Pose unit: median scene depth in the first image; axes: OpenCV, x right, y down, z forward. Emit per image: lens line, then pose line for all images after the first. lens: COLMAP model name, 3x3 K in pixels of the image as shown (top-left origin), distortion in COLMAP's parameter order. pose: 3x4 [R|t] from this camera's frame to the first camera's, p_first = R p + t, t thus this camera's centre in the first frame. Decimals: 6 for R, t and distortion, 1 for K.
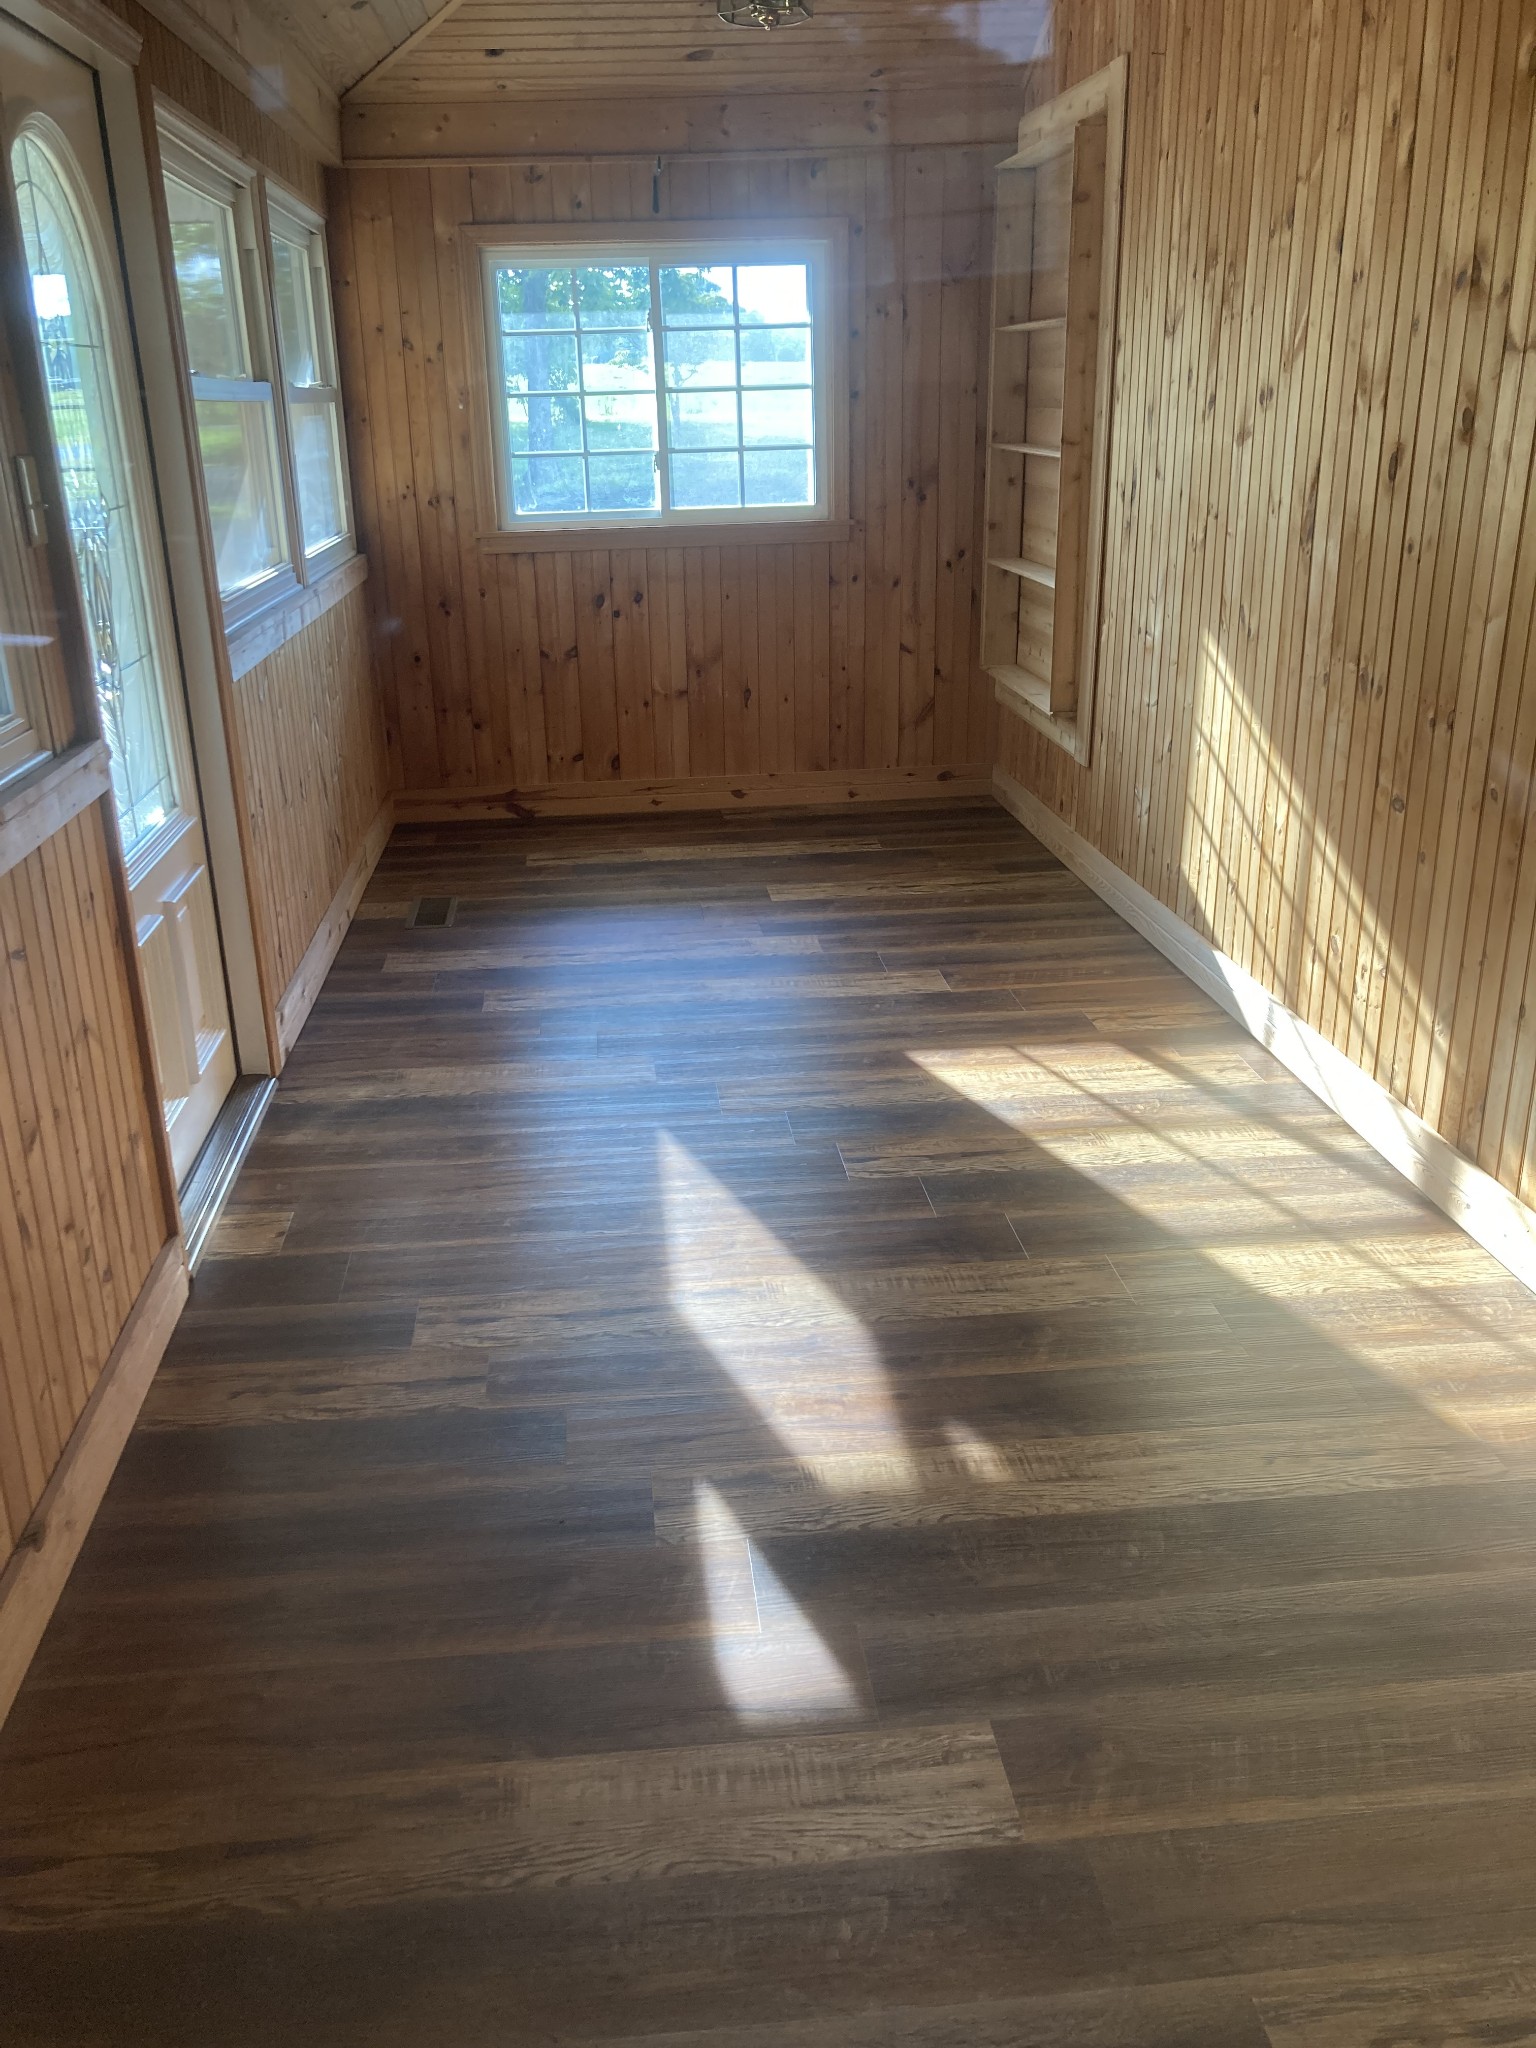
lens RADIAL K [[1679.6, 0, 764.0], [0, 1679.6, 1024.1], [0, 0, 1]] dist [0.049712, -0.057029]
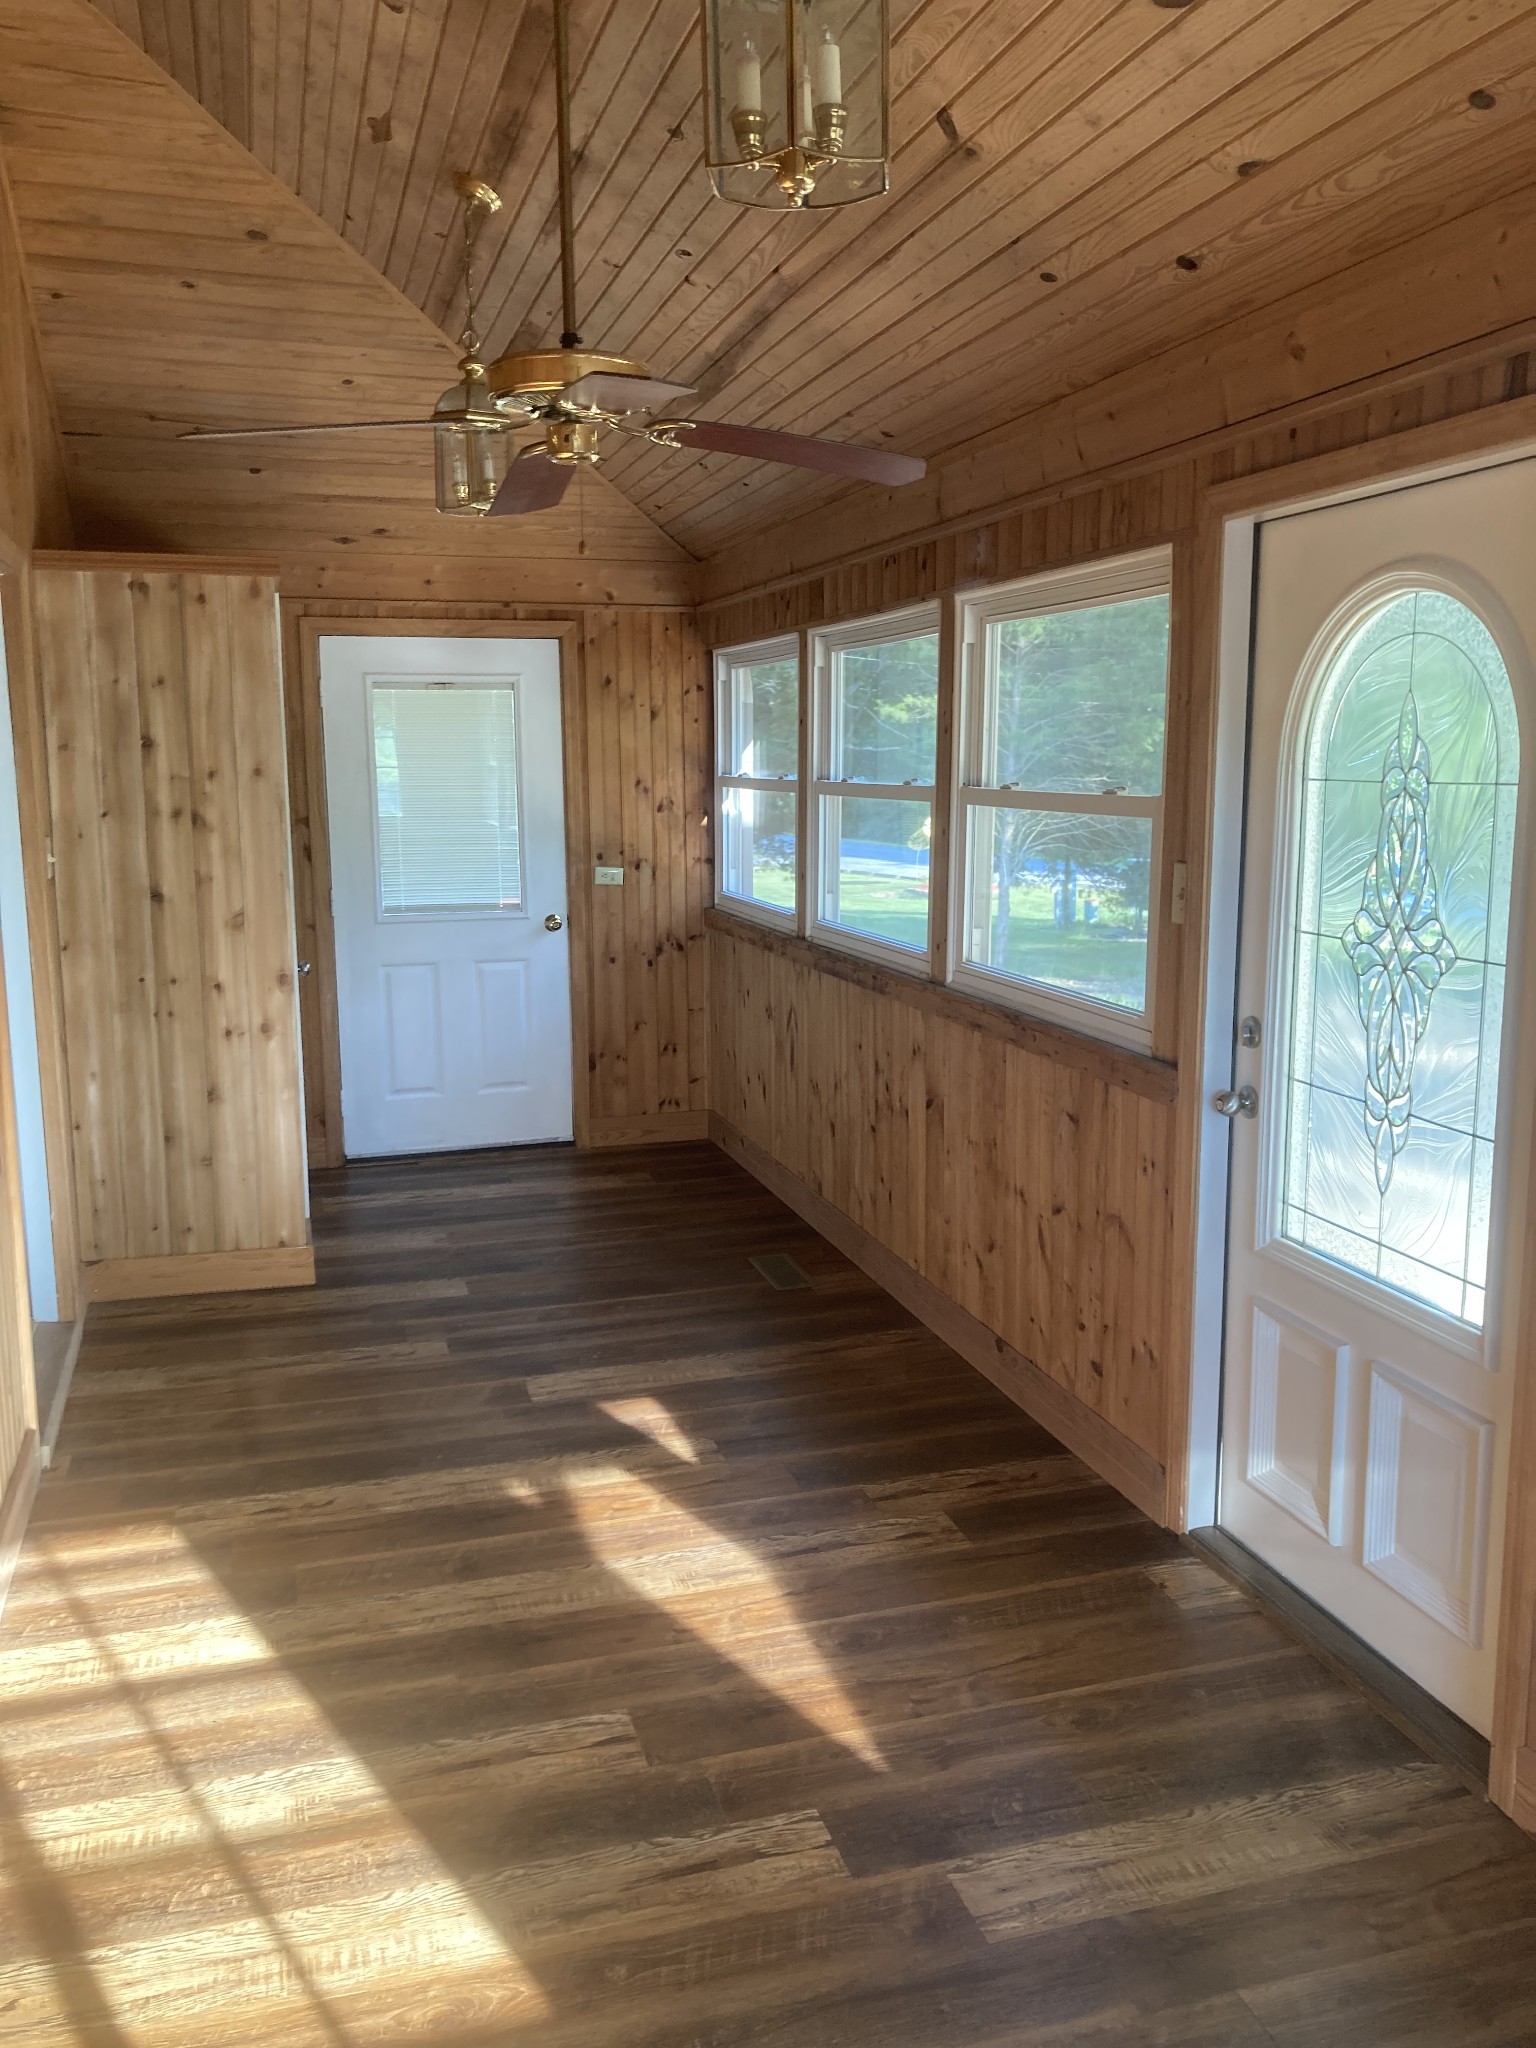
lens RADIAL K [[1679.6, 0, 770.7], [0, 1679.6, 1025.2], [0, 0, 1]] dist [0.049712, -0.057029]
pose [[-0.982578, 0.061855, -0.175257, 0.121704], [-0.032716, 0.870701, 0.490723, -0.724385], [0.182950, 0.487907, -0.853508, 1.780144]]
